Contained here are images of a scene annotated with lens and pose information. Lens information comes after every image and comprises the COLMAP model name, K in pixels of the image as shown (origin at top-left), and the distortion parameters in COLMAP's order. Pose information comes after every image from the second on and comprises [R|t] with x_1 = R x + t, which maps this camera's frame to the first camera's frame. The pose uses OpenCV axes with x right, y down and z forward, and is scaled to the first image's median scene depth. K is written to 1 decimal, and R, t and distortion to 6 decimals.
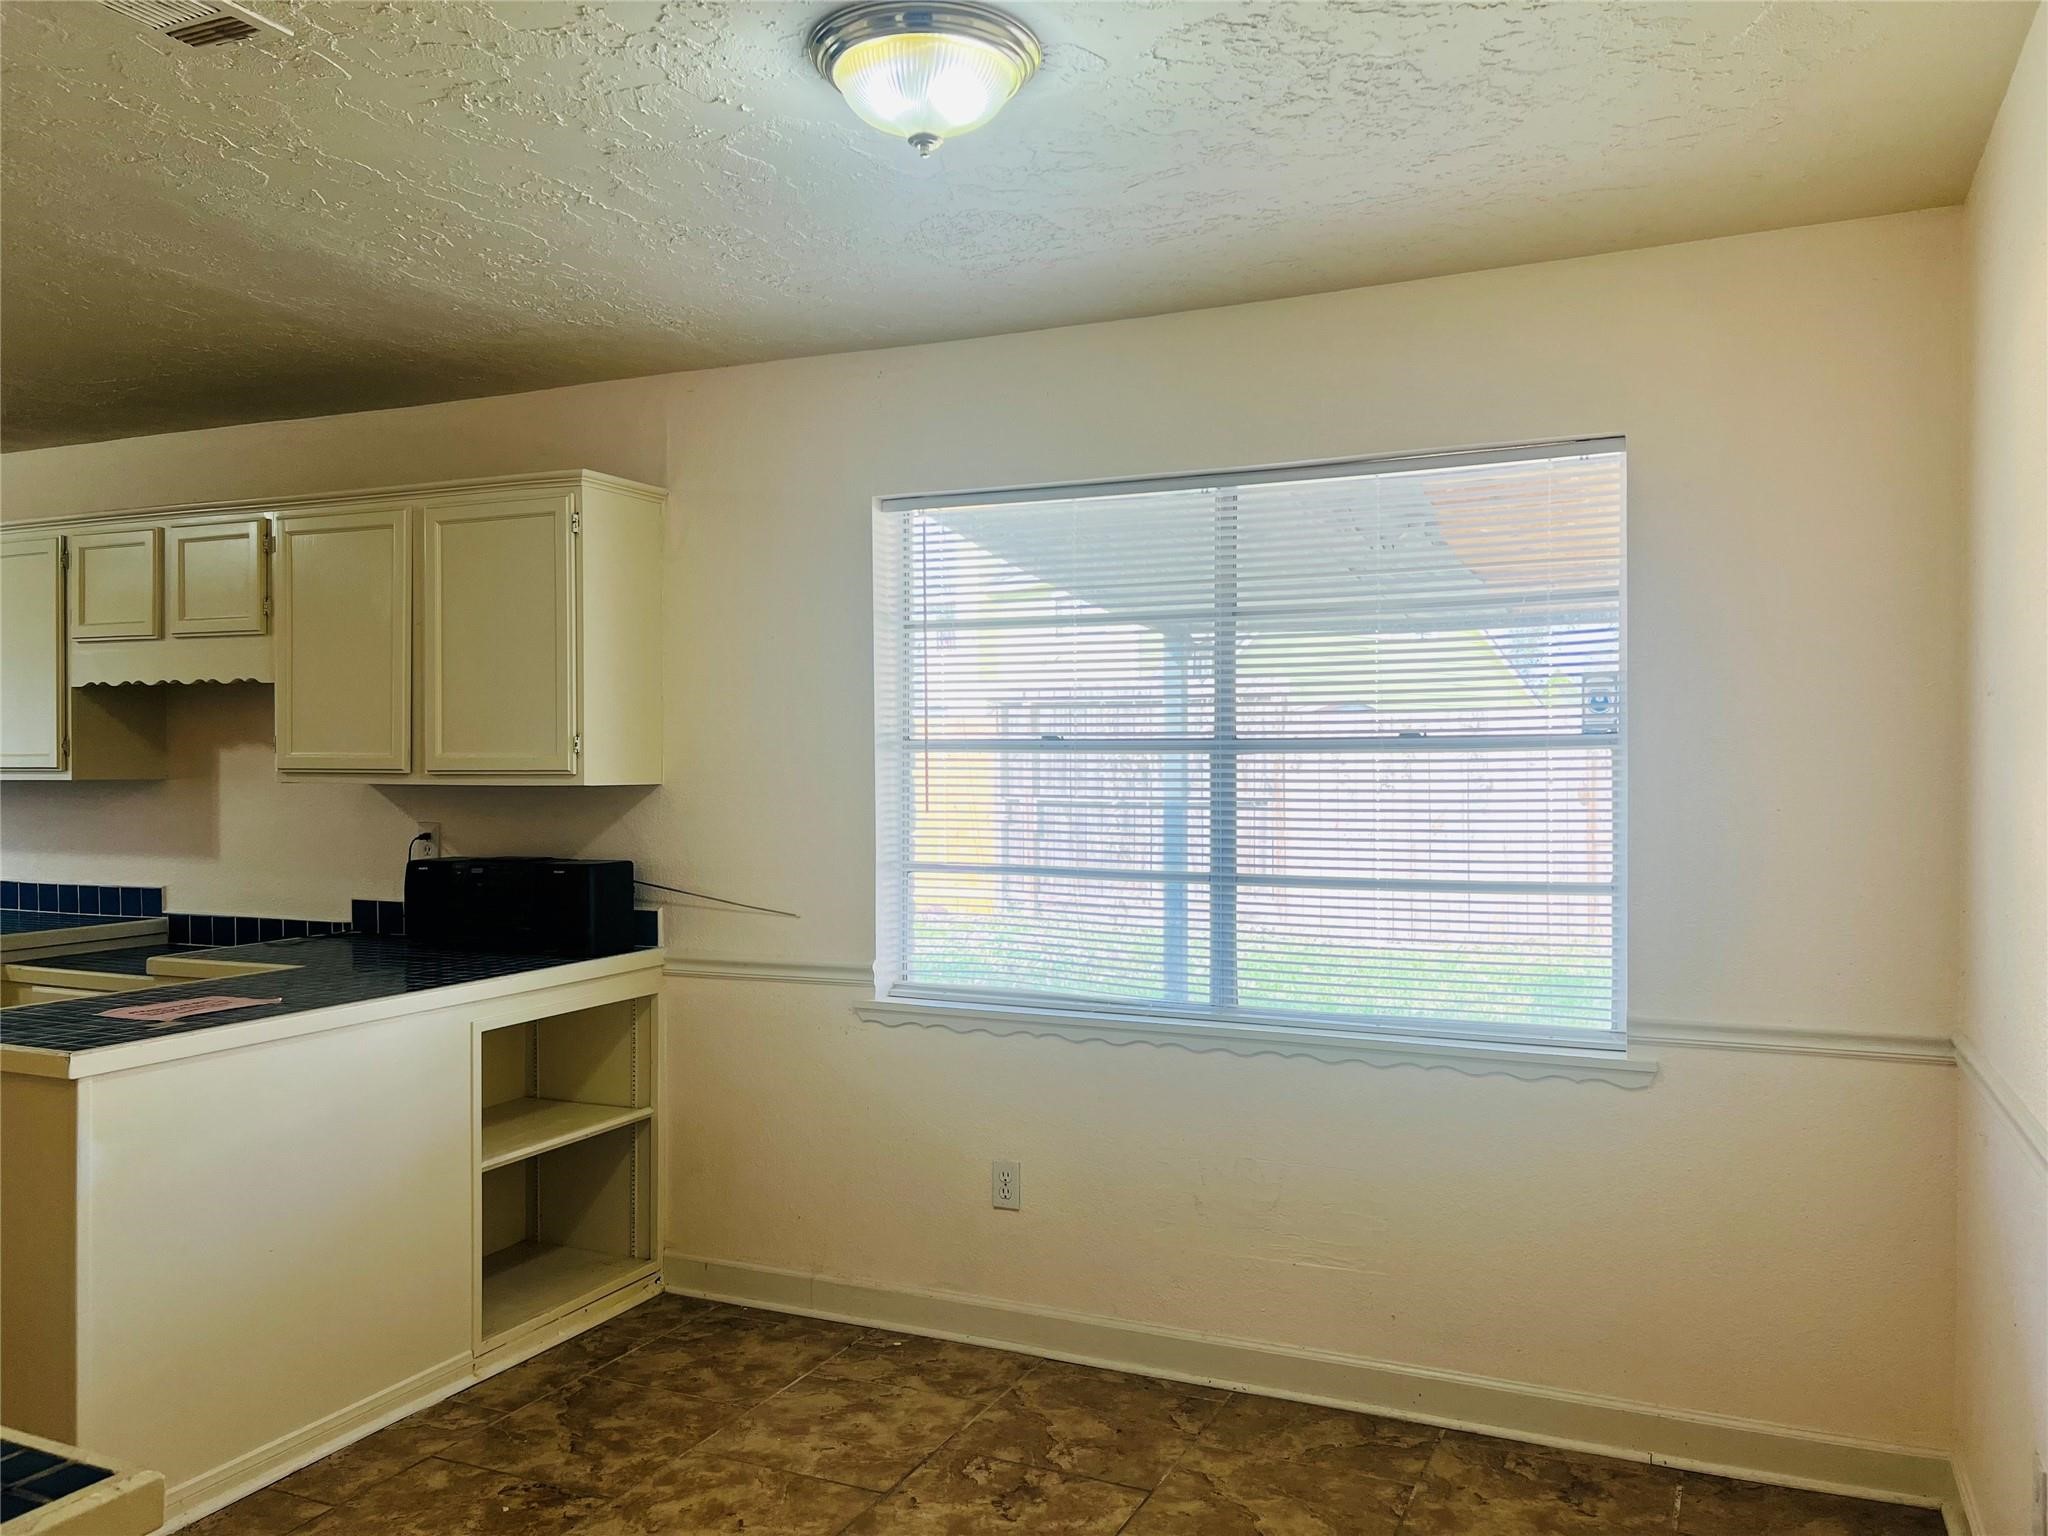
lens RADIAL K [[1551.4, 0, 1016.9], [0, 1551.4, 785.4], [0, 0, 1]] dist [0.035640, -0.002692]
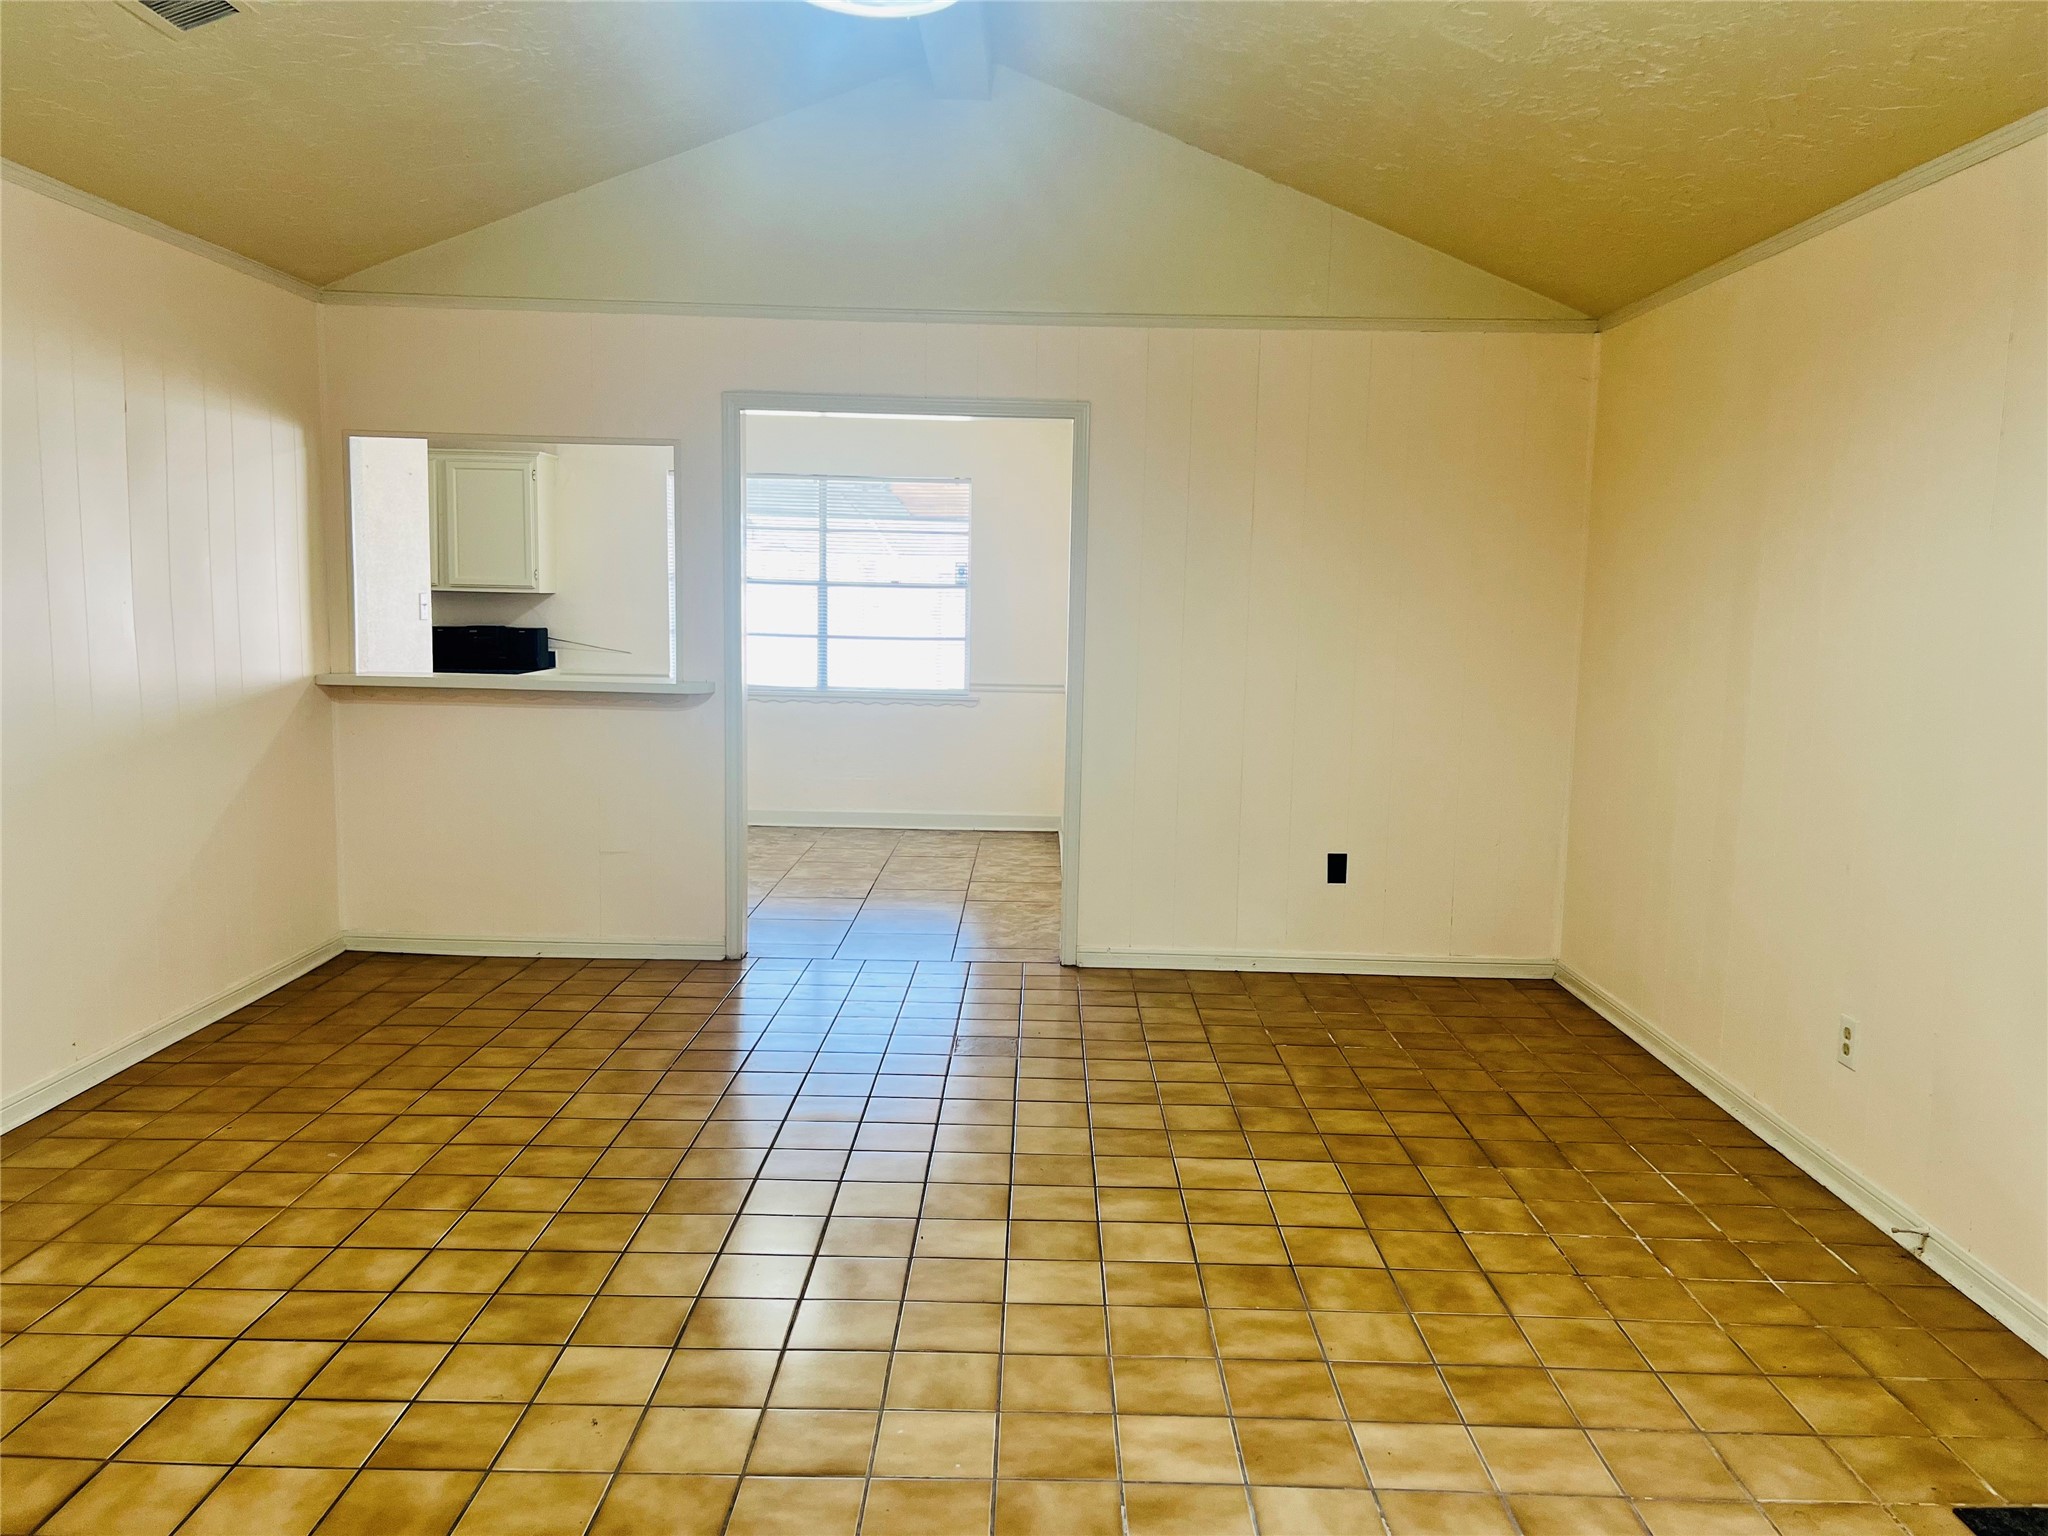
lens RADIAL K [[1551.4, 0, 1032.6], [0, 1551.4, 773.0], [0, 0, 1]] dist [0.035640, -0.002692]
pose [[0.915060, -0.025178, 0.402530, -0.580884], [-0.021790, 0.993506, 0.111677, -0.009715], [-0.402728, -0.110962, 0.908569, -1.473552]]
